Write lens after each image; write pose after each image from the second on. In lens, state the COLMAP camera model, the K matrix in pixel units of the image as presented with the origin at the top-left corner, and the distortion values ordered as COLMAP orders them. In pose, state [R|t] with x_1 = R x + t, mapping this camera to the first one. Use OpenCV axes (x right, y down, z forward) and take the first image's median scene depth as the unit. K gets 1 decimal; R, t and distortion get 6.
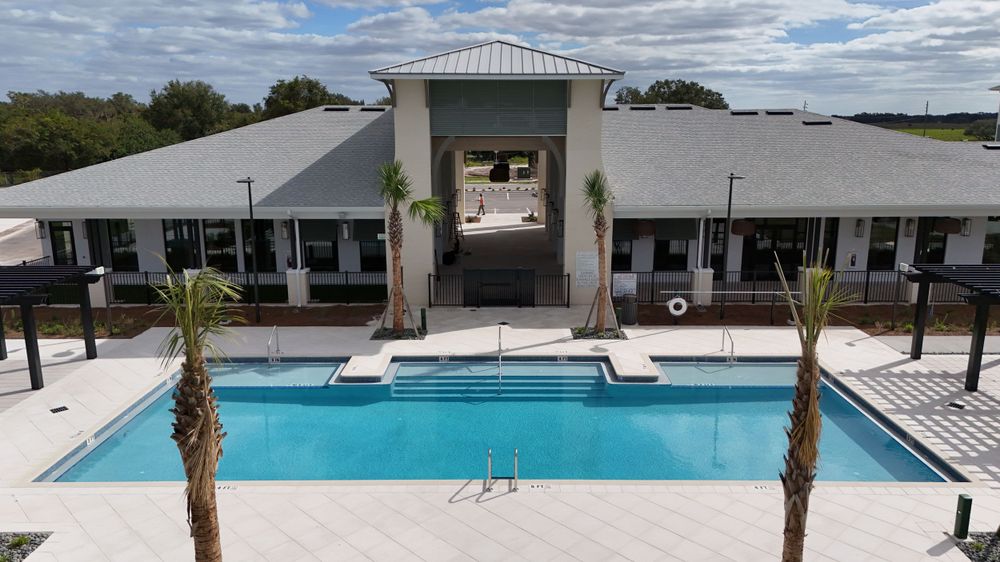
lens RADIAL K [[723.9, 0, 500.0], [0, 723.9, 281.0], [0, 0, 1]] dist [-0.000531, -0.001046]
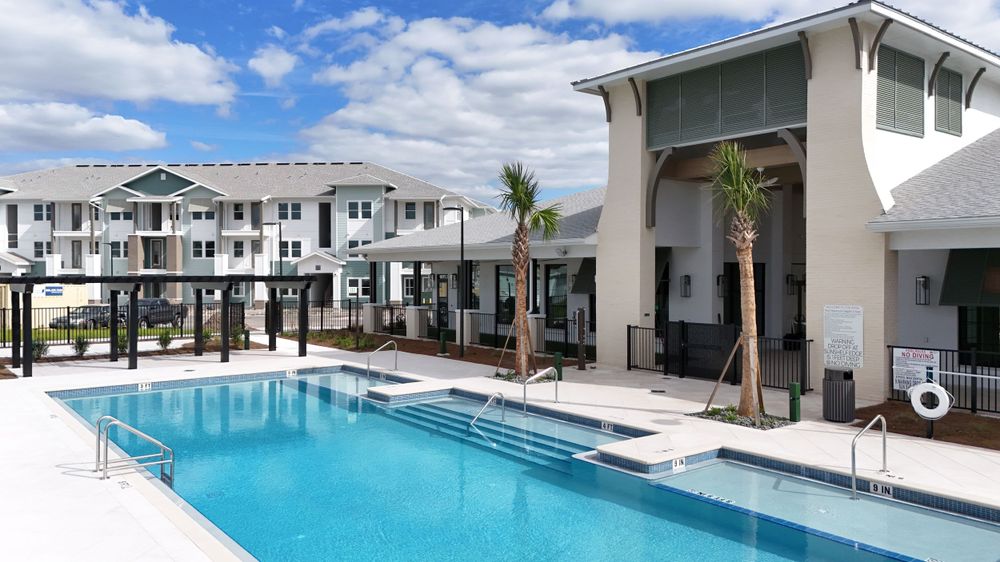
lens RADIAL K [[743.3, 0, 482.7], [0, 743.3, 279.2], [0, 0, 1]] dist [0.000522, 0.000228]
pose [[0.606031, 0.010847, -0.795367, 0.467364], [-0.171718, 0.978114, -0.117501, 0.066926], [0.776685, 0.207788, 0.594630, 0.430376]]
